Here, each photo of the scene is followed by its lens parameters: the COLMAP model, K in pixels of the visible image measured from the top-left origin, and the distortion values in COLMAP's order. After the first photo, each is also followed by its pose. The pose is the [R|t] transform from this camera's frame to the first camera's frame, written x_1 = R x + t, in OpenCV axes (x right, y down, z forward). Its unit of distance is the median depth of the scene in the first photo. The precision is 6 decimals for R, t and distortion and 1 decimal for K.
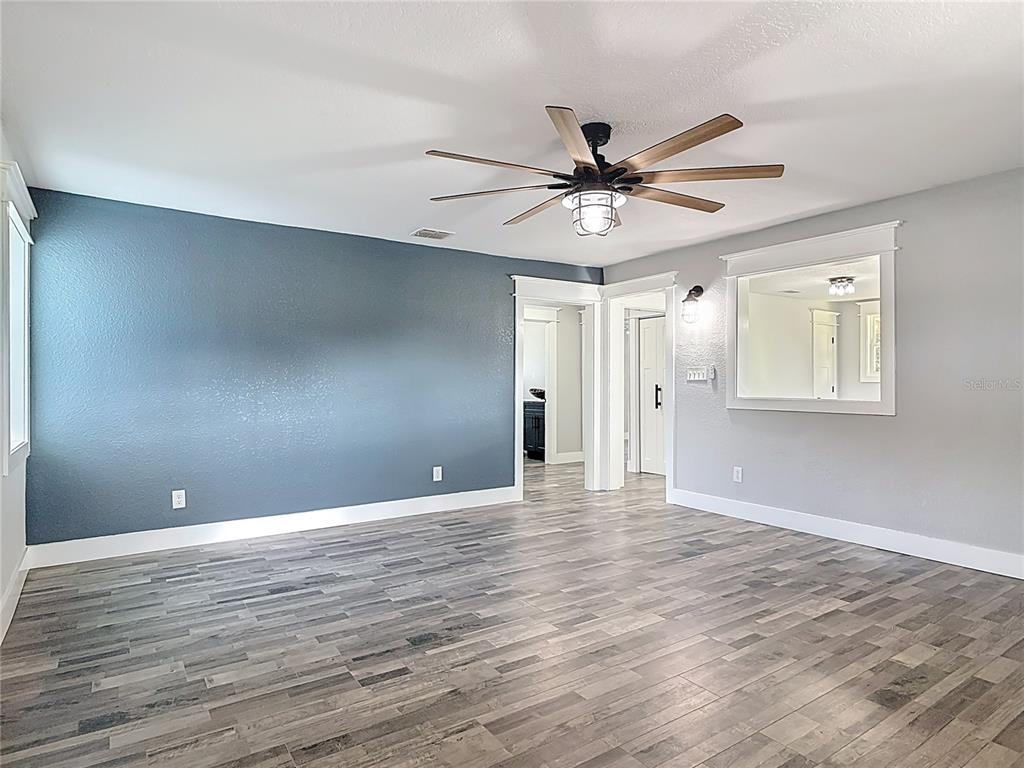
lens RADIAL K [[600.1, 0, 508.8], [0, 600.1, 387.4], [0, 0, 1]] dist [-0.015470, 0.002559]
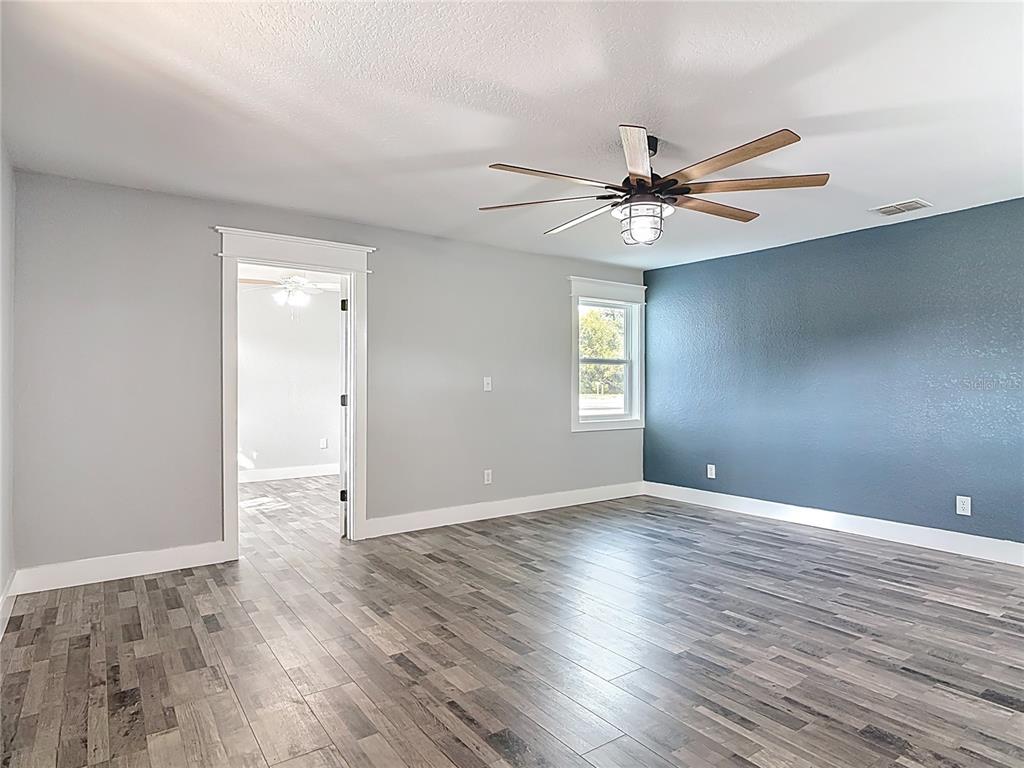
lens RADIAL K [[600.2, 0, 512.0], [0, 600.2, 384.0], [0, 0, 1]] dist [-0.005916, 0.003906]
pose [[0.024968, -0.000665, -0.999688, 0.883940], [-0.007029, 0.999975, -0.000840, -0.008245], [0.999664, 0.007048, 0.024963, 0.563017]]
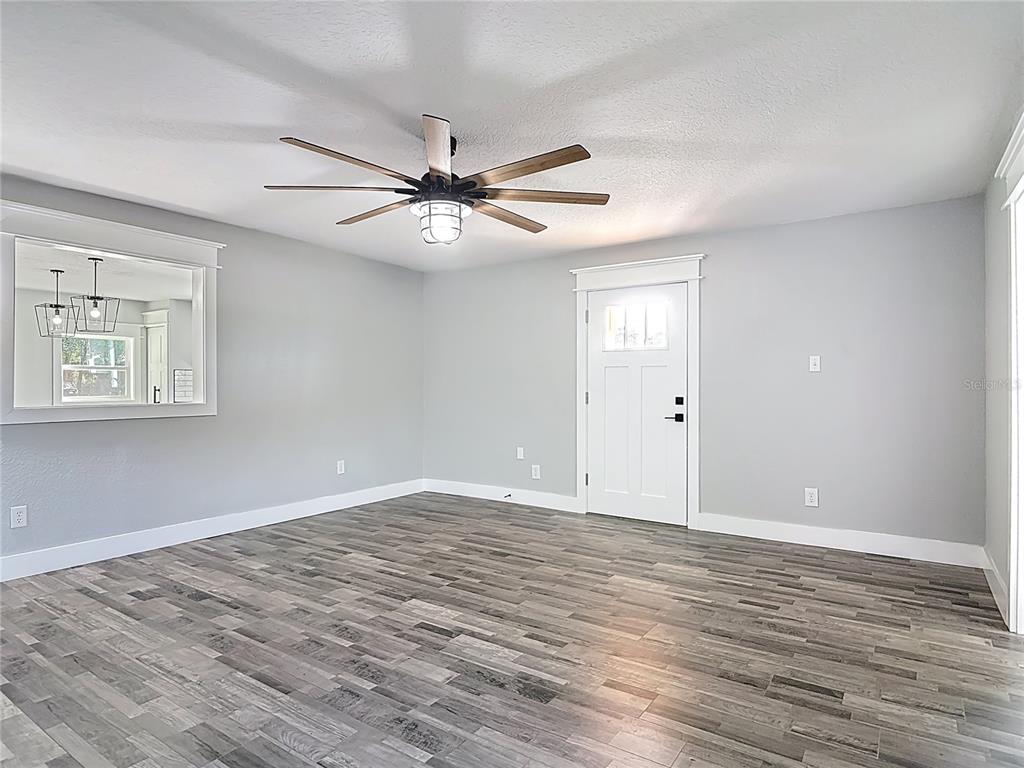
lens RADIAL K [[597.4, 0, 511.4], [0, 597.4, 385.8], [0, 0, 1]] dist [-0.018600, 0.003818]
pose [[-0.375297, -0.002044, 0.926902, -0.641403], [0.008485, 0.999948, 0.005640, -0.010457], [-0.926866, 0.009981, -0.375260, 0.957925]]
